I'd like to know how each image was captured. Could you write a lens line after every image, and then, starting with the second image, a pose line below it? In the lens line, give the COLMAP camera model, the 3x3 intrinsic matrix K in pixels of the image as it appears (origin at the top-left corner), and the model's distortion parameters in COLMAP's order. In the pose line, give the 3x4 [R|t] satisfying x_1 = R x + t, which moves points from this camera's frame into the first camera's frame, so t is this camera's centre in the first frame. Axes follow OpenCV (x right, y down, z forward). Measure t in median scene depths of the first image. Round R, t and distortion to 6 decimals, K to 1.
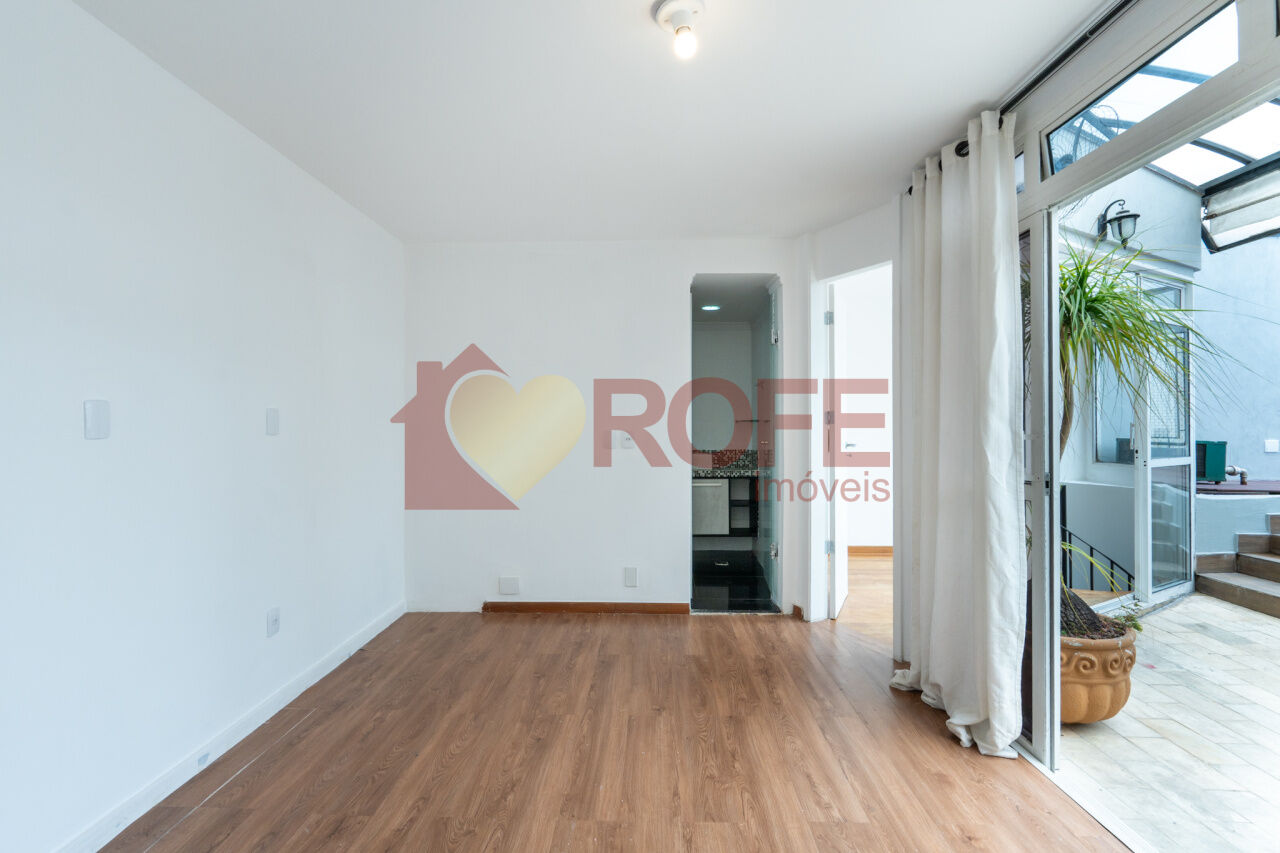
lens RADIAL K [[589.9, 0, 636.6], [0, 589.9, 426.5], [0, 0, 1]] dist [-0.006123, 0.001802]
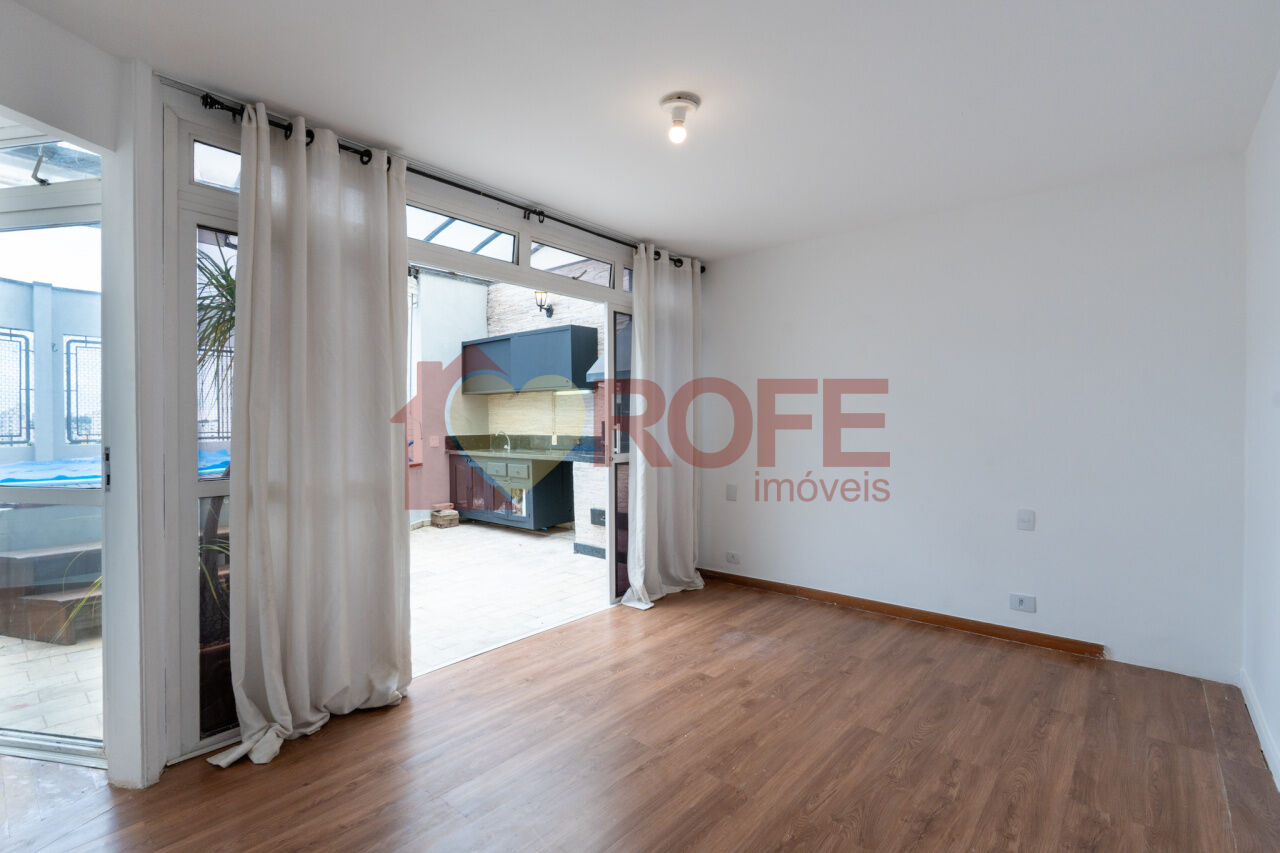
lens RADIAL K [[589.9, 0, 637.3], [0, 589.9, 421.6], [0, 0, 1]] dist [-0.006123, 0.001802]
pose [[-0.772830, 0.000341, 0.634613, -0.463141], [0.003435, 0.999987, 0.003645, -0.002250], [-0.634604, 0.004997, -0.772821, 1.400019]]
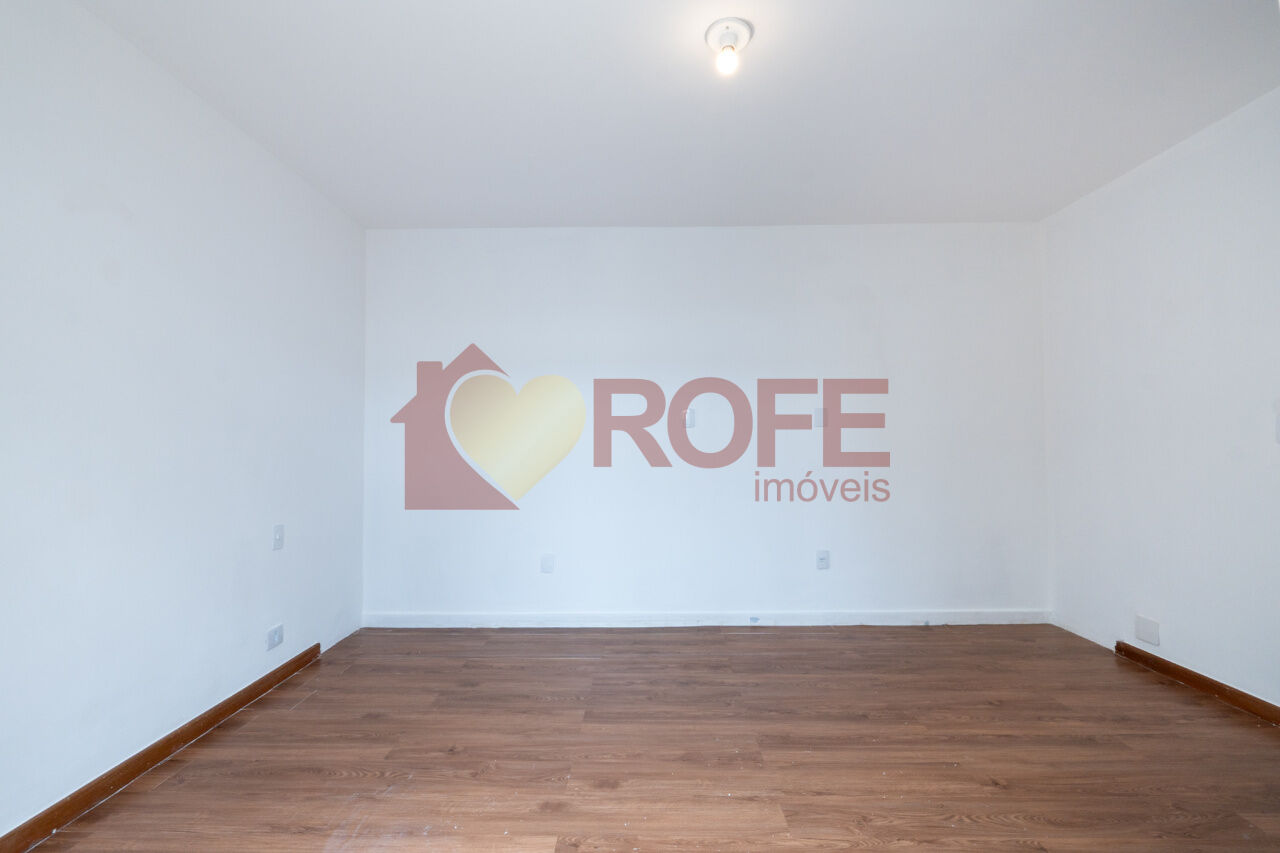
lens RADIAL K [[589.9, 0, 636.9], [0, 589.9, 431.1], [0, 0, 1]] dist [-0.006123, 0.001802]
pose [[0.007920, -0.014747, -0.999860, 0.784297], [0.006520, 0.999871, -0.014696, 0.042558], [0.999947, -0.006402, 0.008015, 0.542096]]
